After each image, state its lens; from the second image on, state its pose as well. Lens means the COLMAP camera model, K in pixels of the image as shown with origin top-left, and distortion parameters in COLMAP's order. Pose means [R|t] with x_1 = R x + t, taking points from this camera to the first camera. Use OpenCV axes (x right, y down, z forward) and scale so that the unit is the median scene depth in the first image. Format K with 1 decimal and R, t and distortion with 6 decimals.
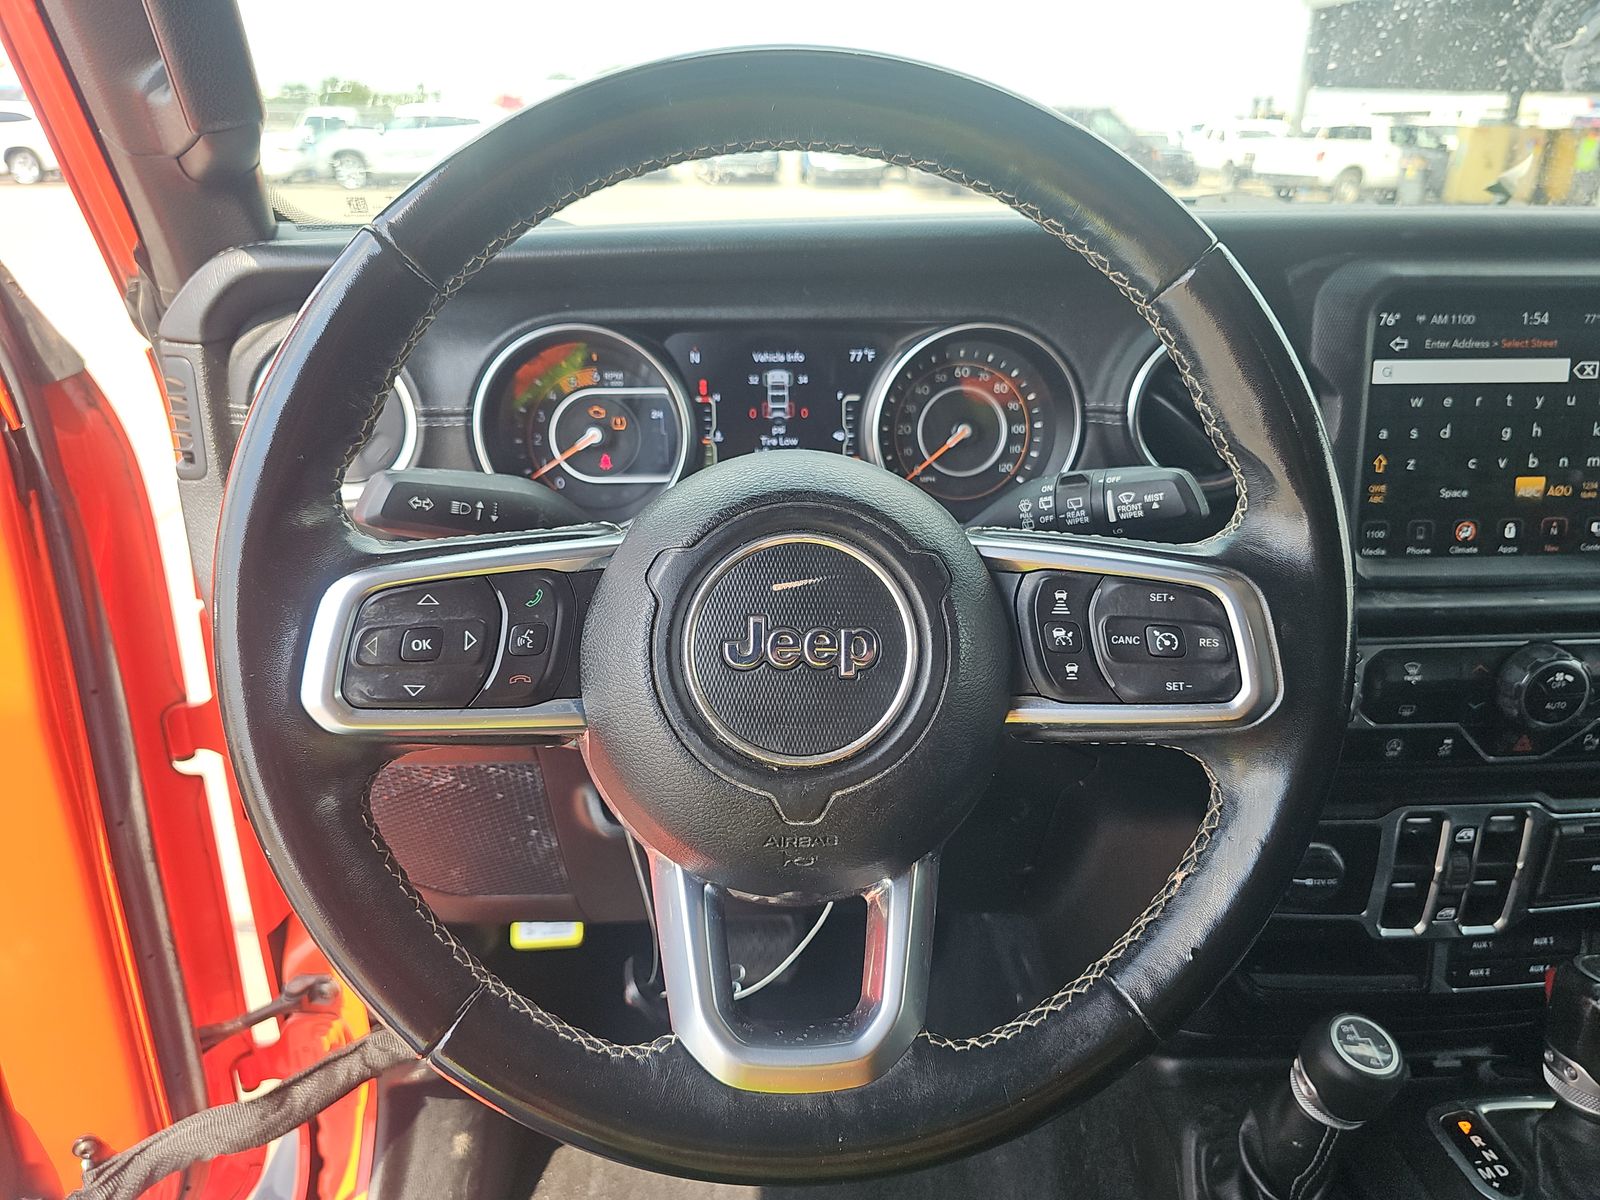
lens RADIAL K [[1060.7, 0, 795.0], [0, 1060.7, 609.4], [0, 0, 1]] dist [0.042060, -0.030959]
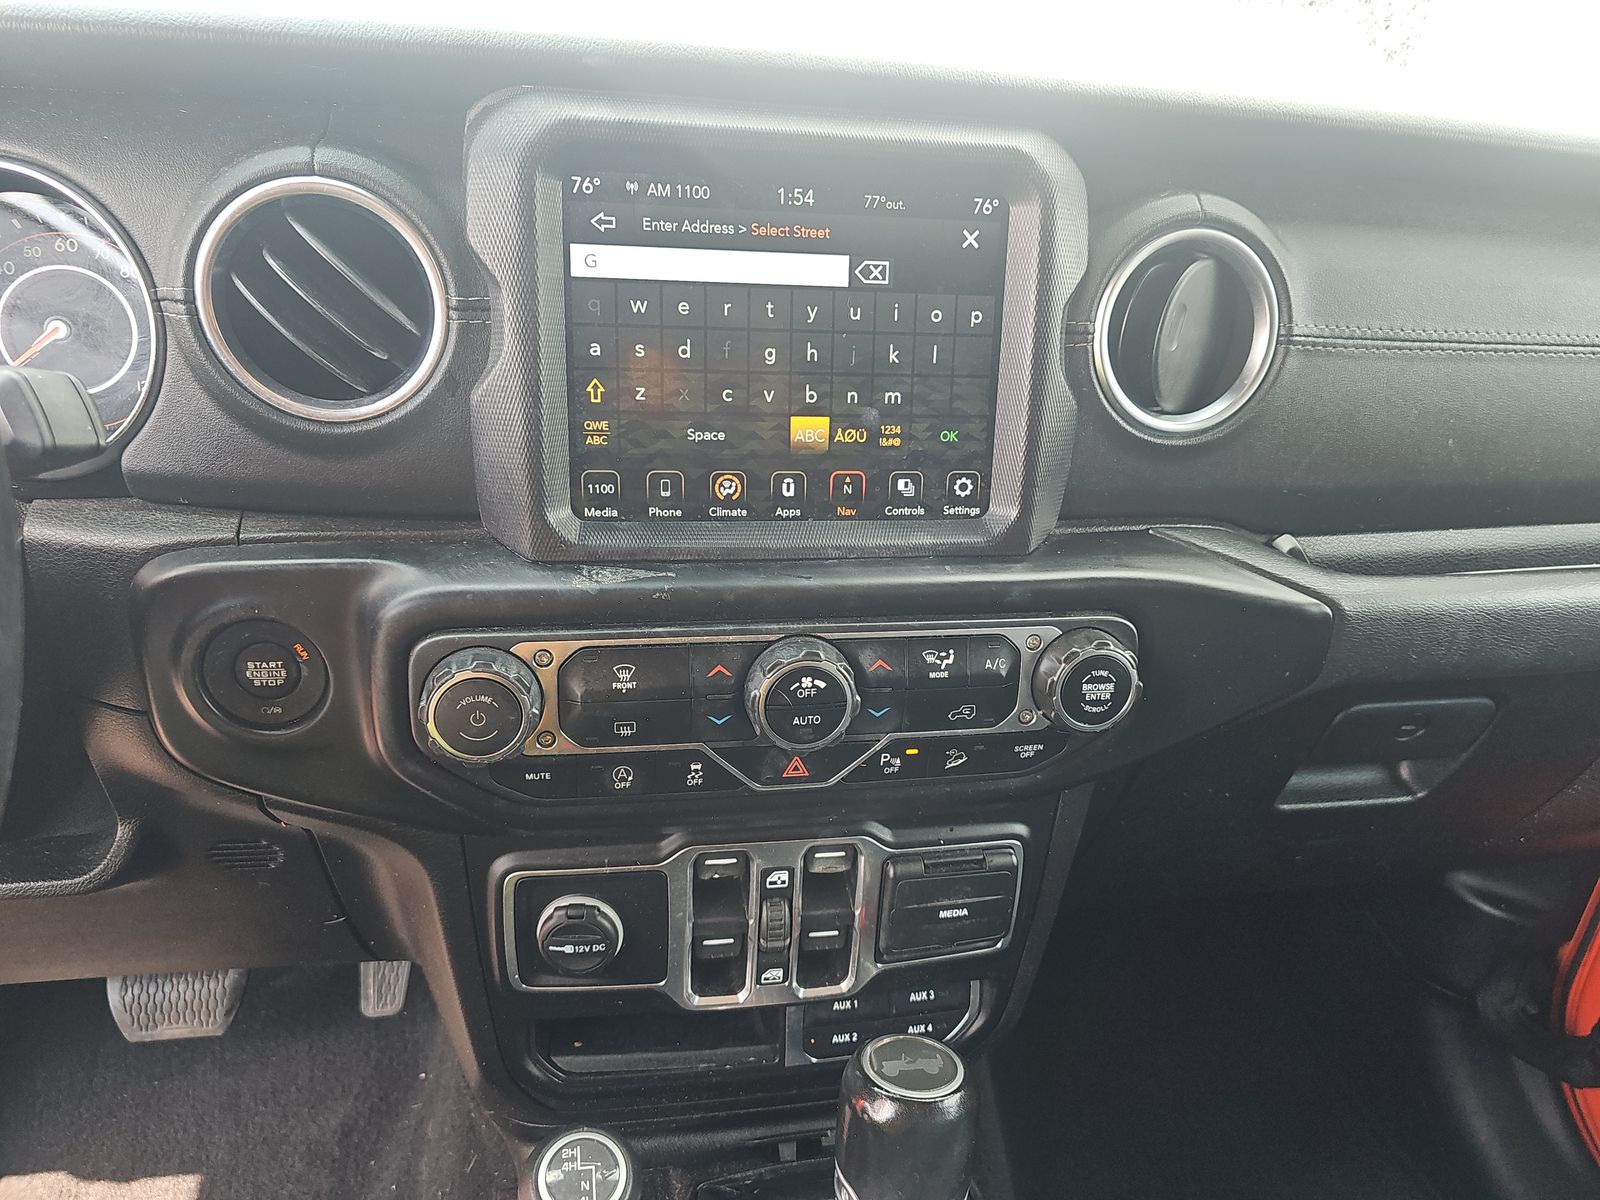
lens RADIAL K [[1059.6, 0, 790.0], [0, 1059.6, 624.4], [0, 0, 1]] dist [0.042859, -0.027945]
pose [[0.992571, -0.001217, 0.121660, 0.575098], [-0.003782, 0.999158, 0.040848, -0.007345], [-0.121607, -0.041004, 0.991731, 0.255162]]
